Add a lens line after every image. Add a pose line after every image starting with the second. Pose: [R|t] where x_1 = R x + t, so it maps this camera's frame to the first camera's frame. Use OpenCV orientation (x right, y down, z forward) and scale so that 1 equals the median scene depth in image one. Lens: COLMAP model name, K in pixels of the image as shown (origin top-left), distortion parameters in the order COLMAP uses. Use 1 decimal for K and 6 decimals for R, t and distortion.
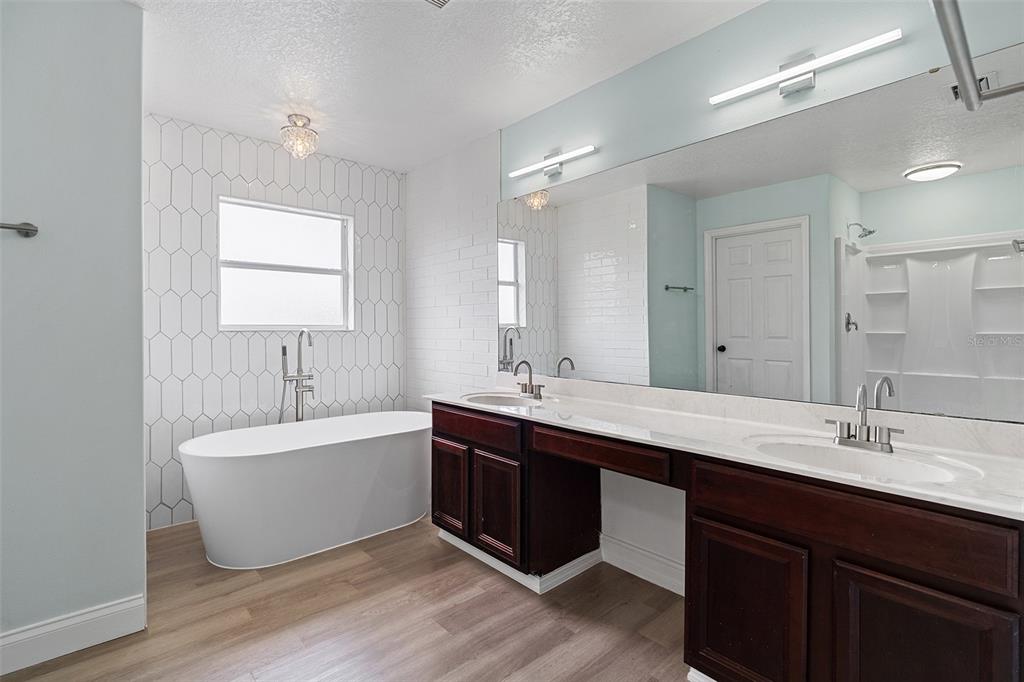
lens RADIAL K [[475.9, 0, 512.0], [0, 475.9, 341.0], [0, 0, 1]] dist [0.001456, 0.000107]
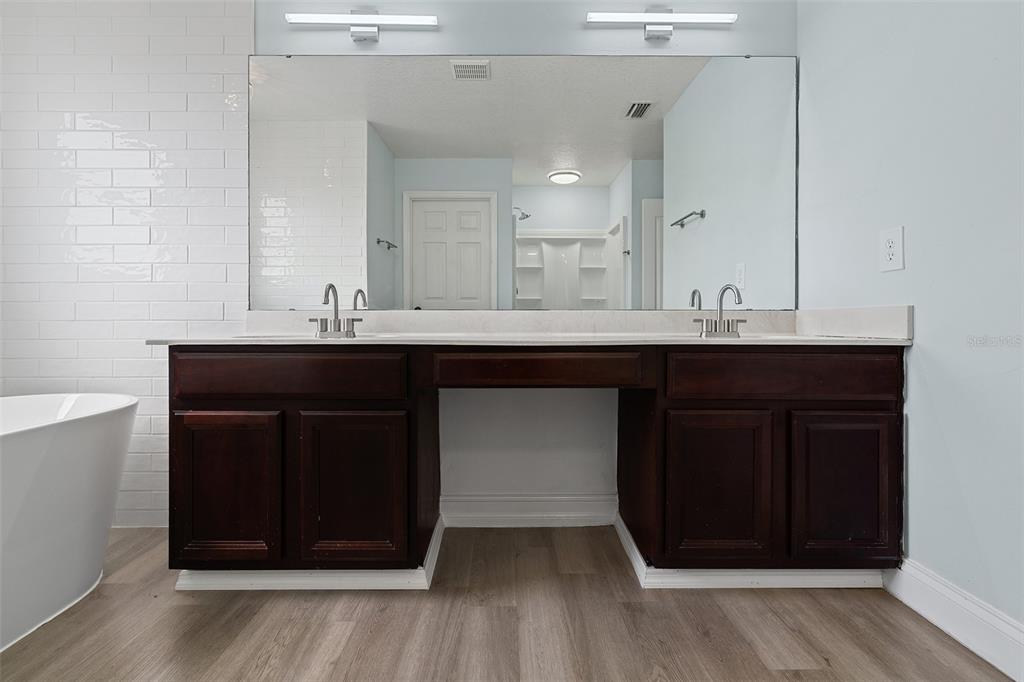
lens RADIAL K [[465.4, 0, 509.6], [0, 465.4, 328.2], [0, 0, 1]] dist [-0.003897, -0.000694]
pose [[0.664676, -0.006486, 0.747104, -0.320199], [0.015172, 0.999873, -0.004817, 0.116747], [-0.746978, 0.014536, 0.664690, 0.359213]]
